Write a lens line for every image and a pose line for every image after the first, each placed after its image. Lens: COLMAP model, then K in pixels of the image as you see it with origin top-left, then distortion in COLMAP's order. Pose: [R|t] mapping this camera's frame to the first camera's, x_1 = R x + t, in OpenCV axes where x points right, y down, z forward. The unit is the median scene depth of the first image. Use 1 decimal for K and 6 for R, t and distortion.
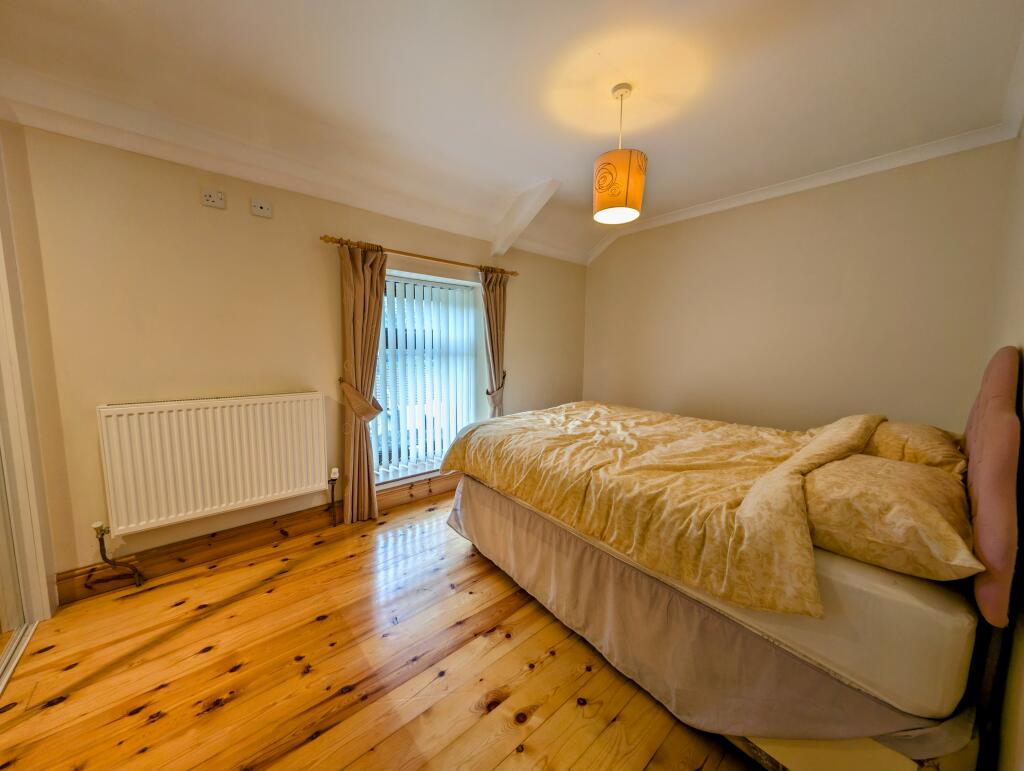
lens RADIAL K [[362.8, 0, 514.2], [0, 362.8, 385.5], [0, 0, 1]] dist [0.002270, -0.001118]
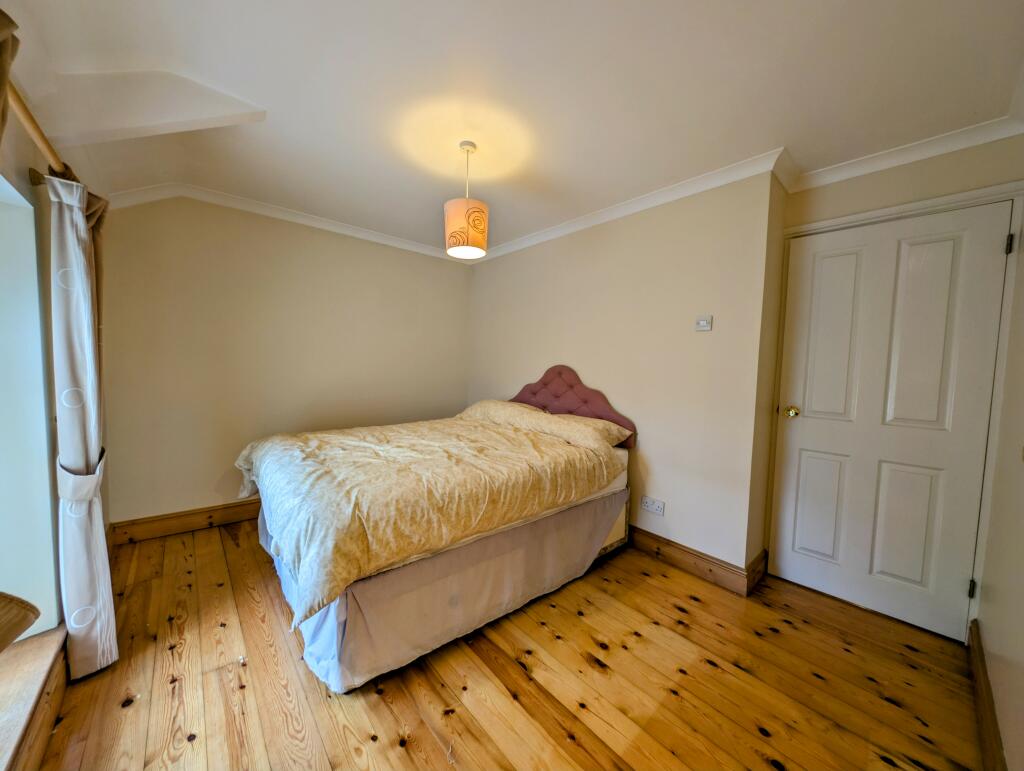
lens RADIAL K [[362.8, 0, 511.0], [0, 362.8, 386.6], [0, 0, 1]] dist [0.002270, -0.001118]
pose [[-0.003547, -0.079820, 0.996803, -0.986294], [0.086486, 0.993050, 0.079827, -0.139491], [-0.996247, 0.086492, 0.003381, 0.993346]]
